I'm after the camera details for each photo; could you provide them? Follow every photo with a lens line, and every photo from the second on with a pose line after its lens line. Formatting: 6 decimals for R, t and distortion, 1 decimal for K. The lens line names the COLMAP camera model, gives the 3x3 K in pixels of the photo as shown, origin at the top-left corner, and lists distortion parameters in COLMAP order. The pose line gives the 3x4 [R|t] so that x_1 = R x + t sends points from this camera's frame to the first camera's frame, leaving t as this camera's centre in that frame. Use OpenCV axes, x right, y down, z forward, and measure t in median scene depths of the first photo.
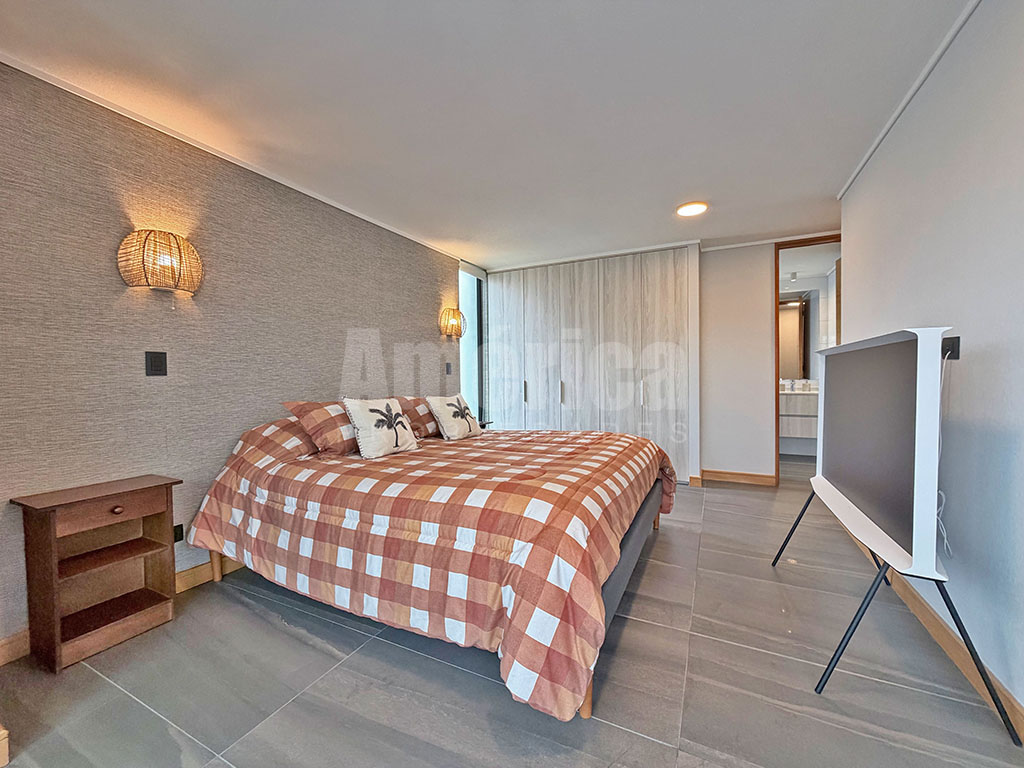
lens RADIAL K [[410.6, 0, 512.0], [0, 410.6, 384.0], [0, 0, 1]] dist [-0.000350, 0.000640]
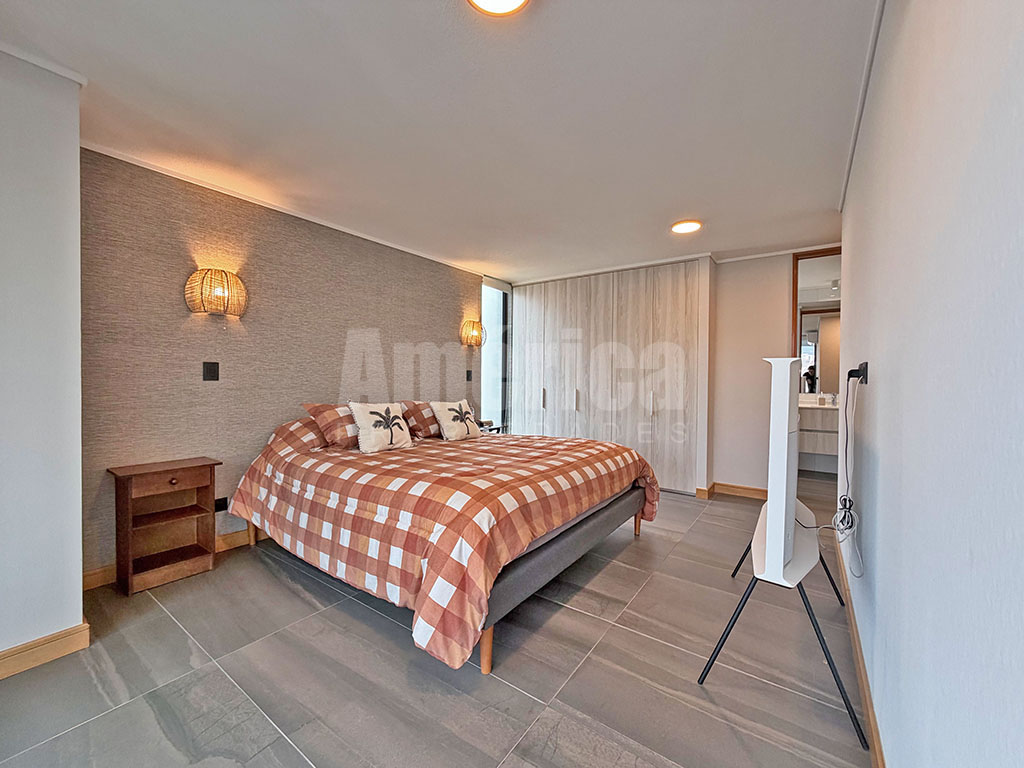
lens RADIAL K [[410.6, 0, 512.0], [0, 410.6, 384.0], [0, 0, 1]] dist [-0.000350, 0.000640]
pose [[0.986760, 0.022403, -0.160634, 0.286296], [-0.023618, 0.999705, -0.005660, -0.025352], [0.160460, 0.009379, 0.986998, -0.127218]]
